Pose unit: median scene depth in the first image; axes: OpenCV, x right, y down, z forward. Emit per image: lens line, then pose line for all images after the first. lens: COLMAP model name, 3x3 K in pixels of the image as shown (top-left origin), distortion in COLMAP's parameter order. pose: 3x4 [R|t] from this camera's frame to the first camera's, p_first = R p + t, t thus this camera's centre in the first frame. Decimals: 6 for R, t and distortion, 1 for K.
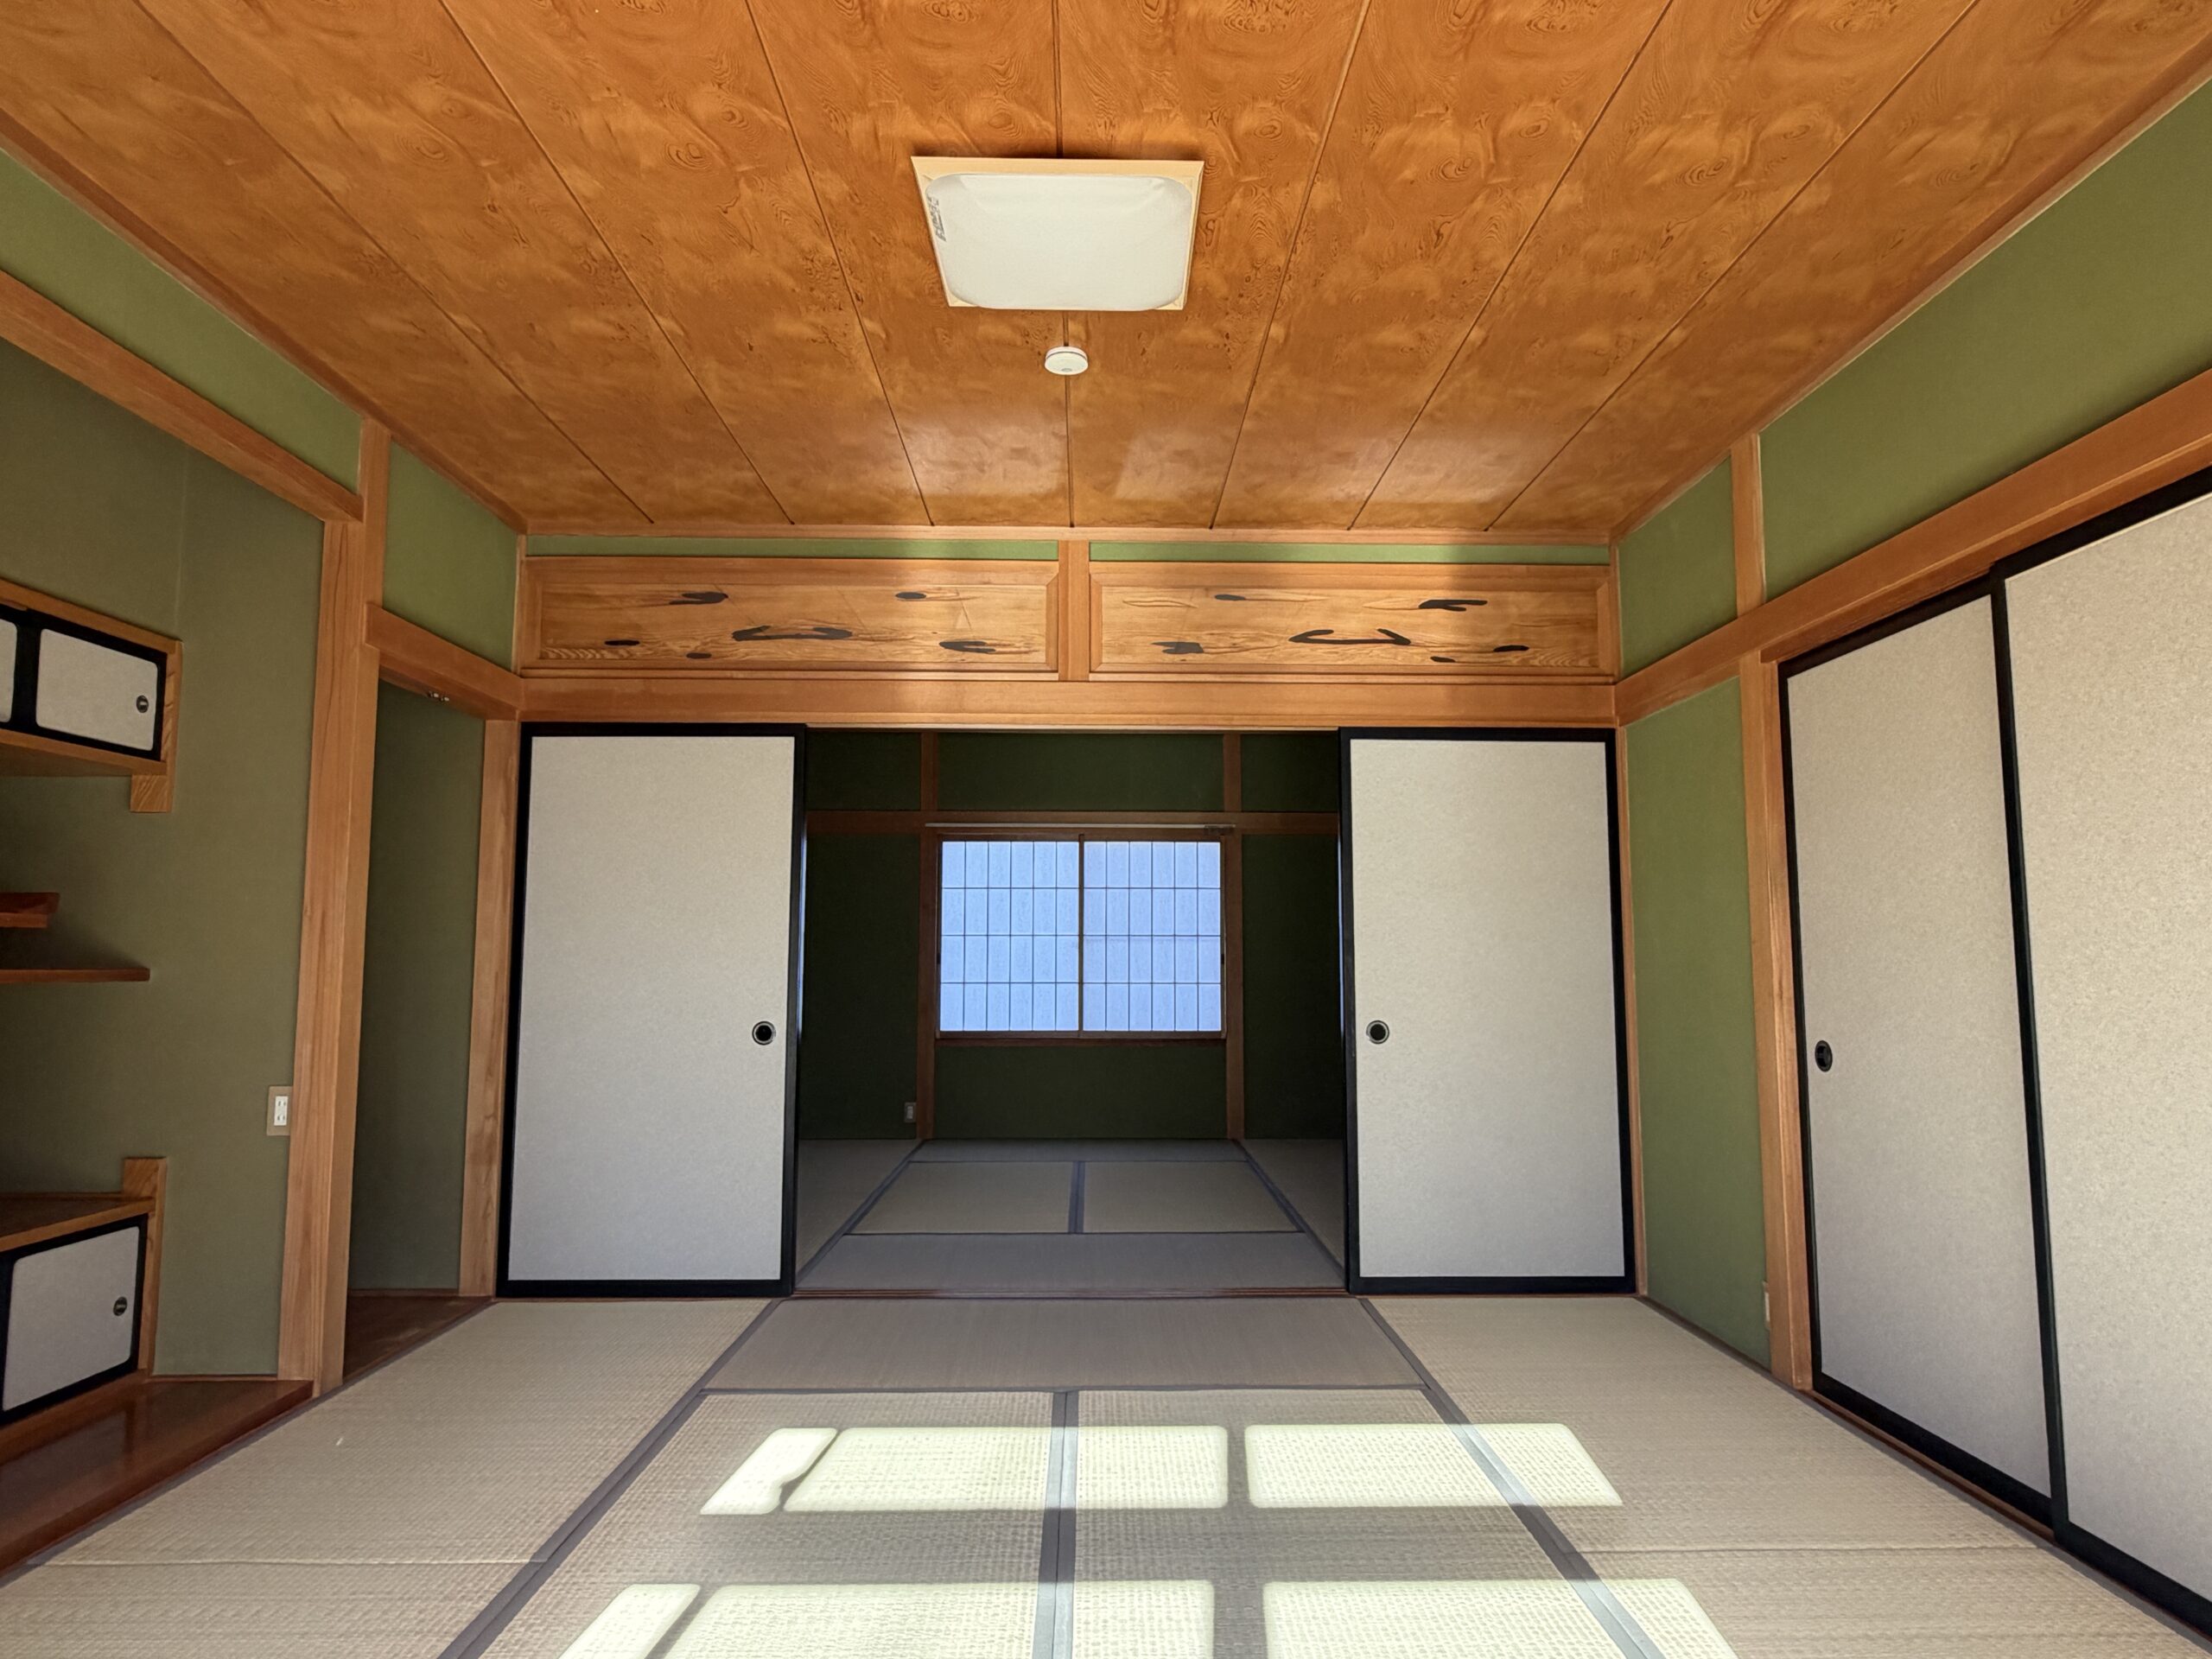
lens RADIAL K [[1303.8, 0, 1114.1], [0, 1303.8, 833.8], [0, 0, 1]] dist [0.000699, 0.000794]
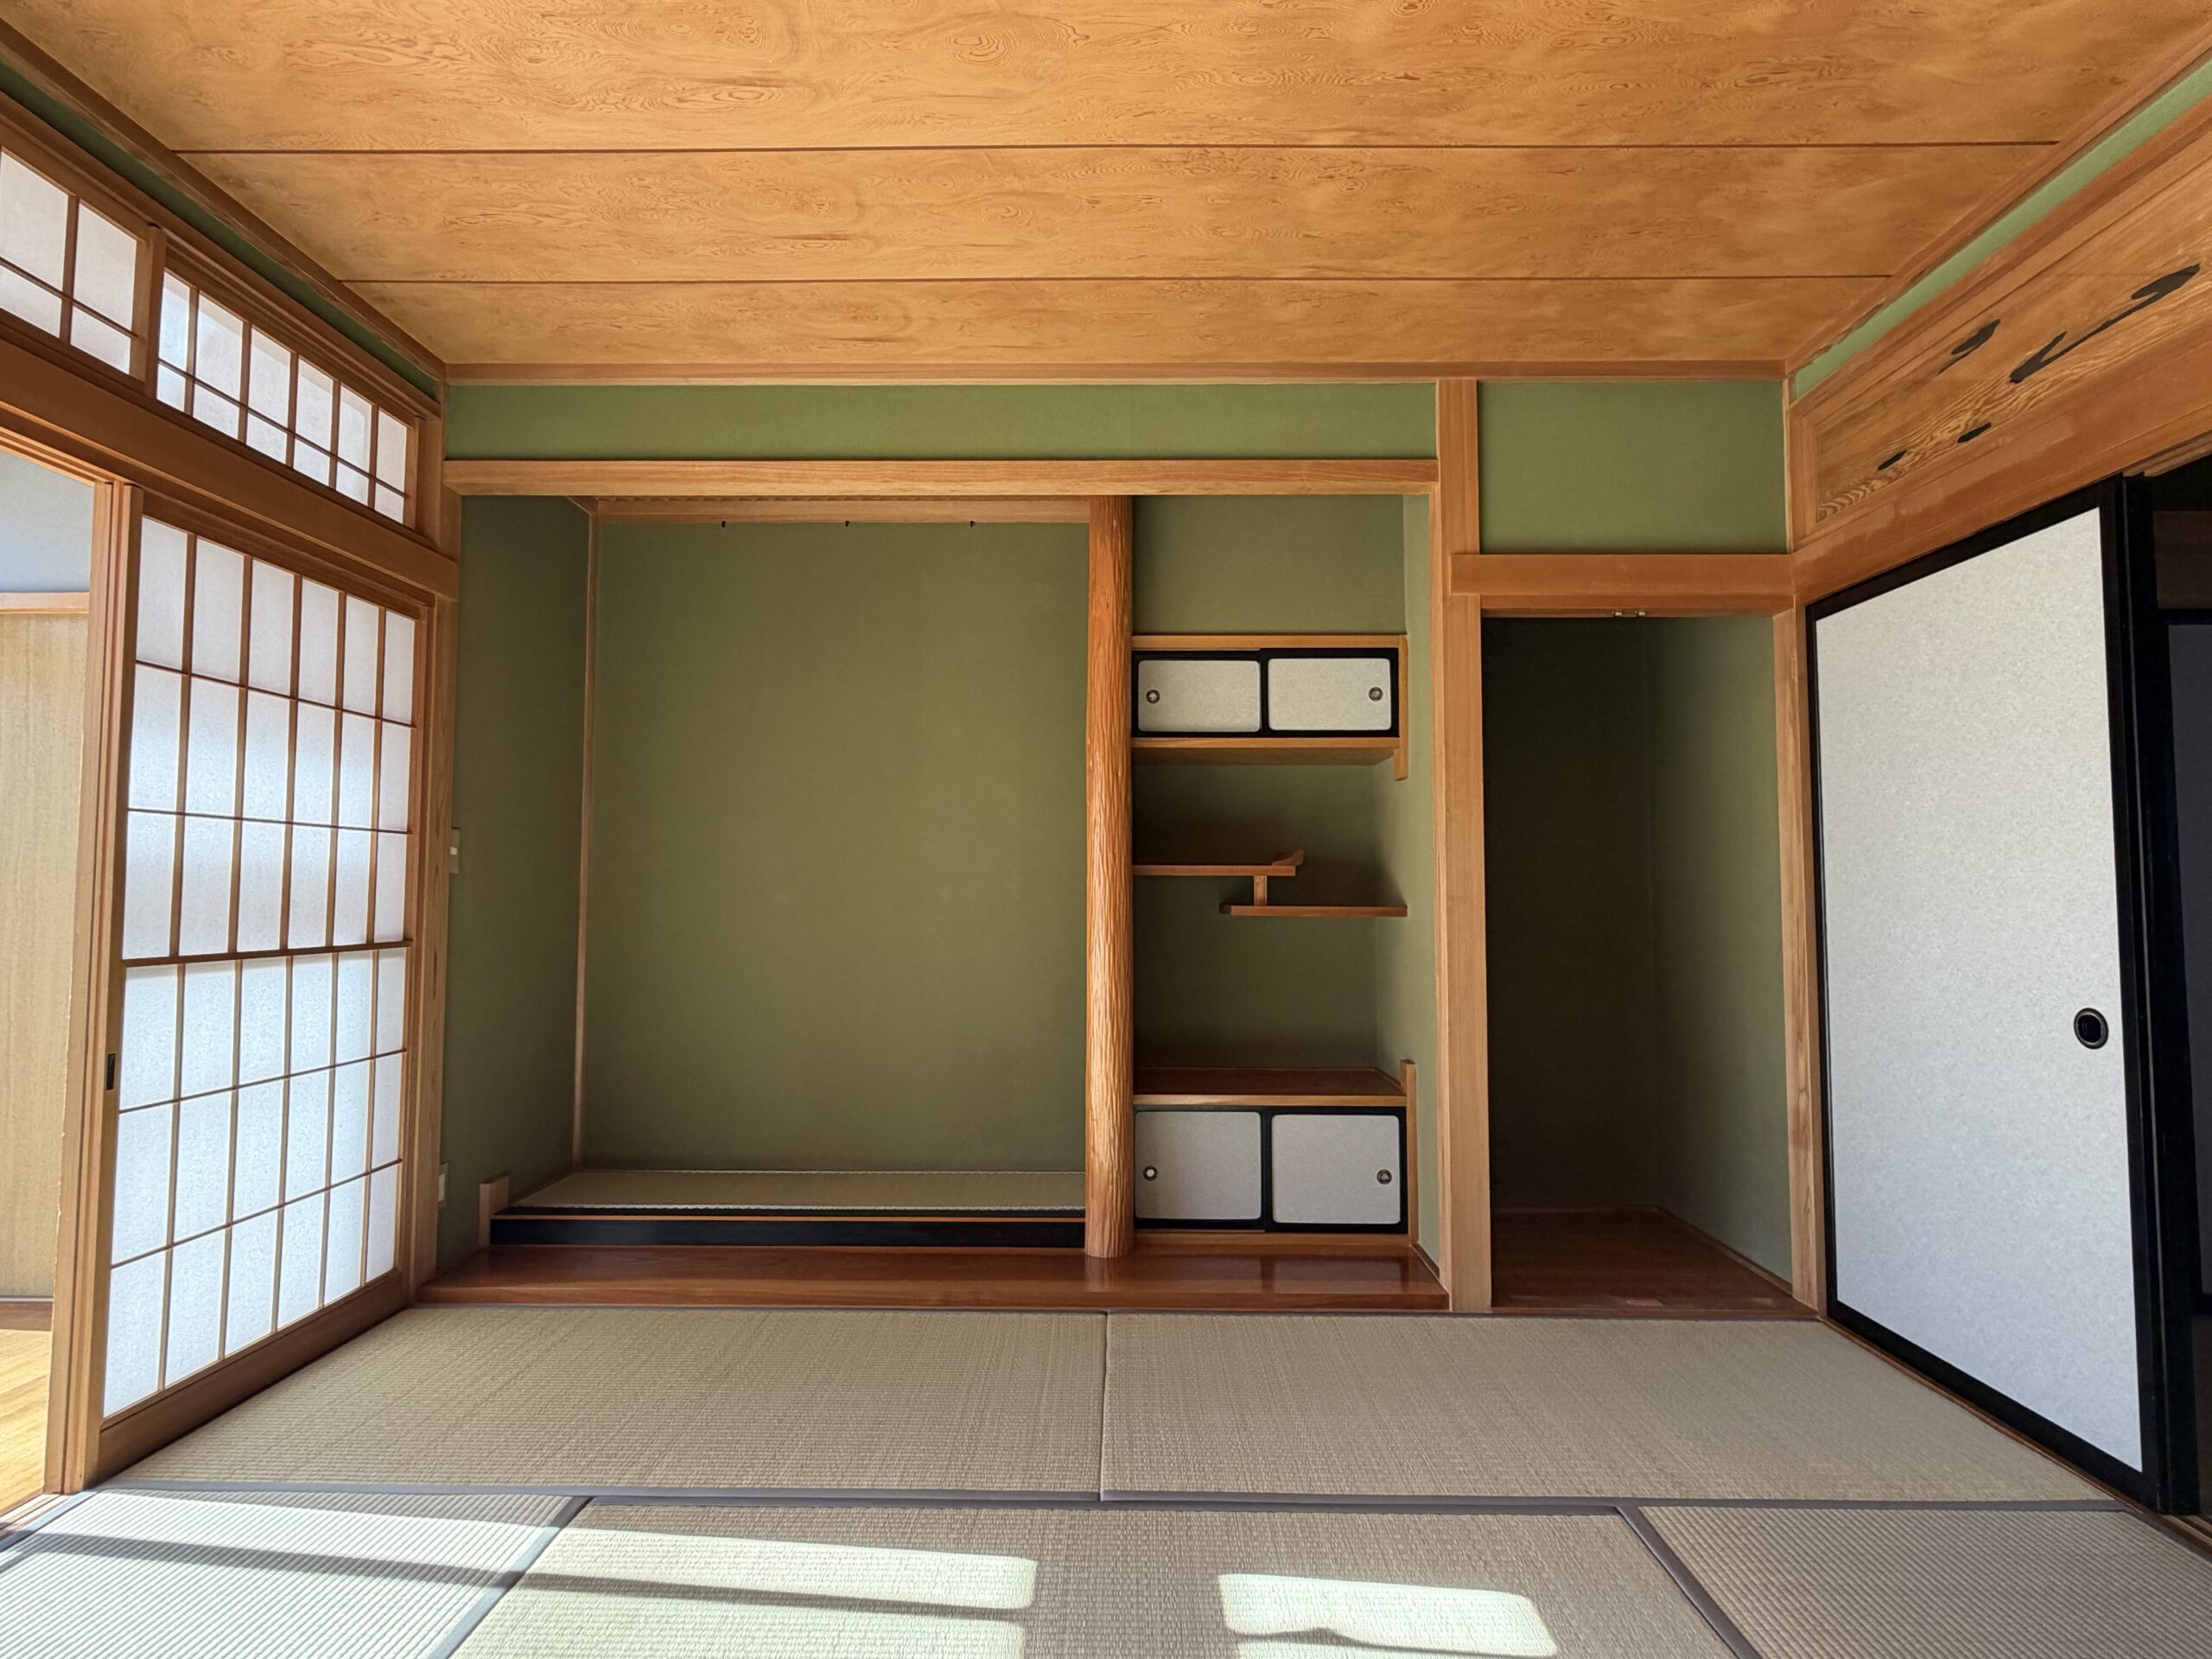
lens RADIAL K [[1112.5, 0, 1114.2], [0, 1112.5, 832.2], [0, 0, 1]] dist [-0.013958, -0.002006]
pose [[-0.039148, -0.058759, -0.997504, 0.298193], [0.093389, 0.993685, -0.062199, 0.070318], [0.994860, -0.095591, -0.033413, 0.740535]]
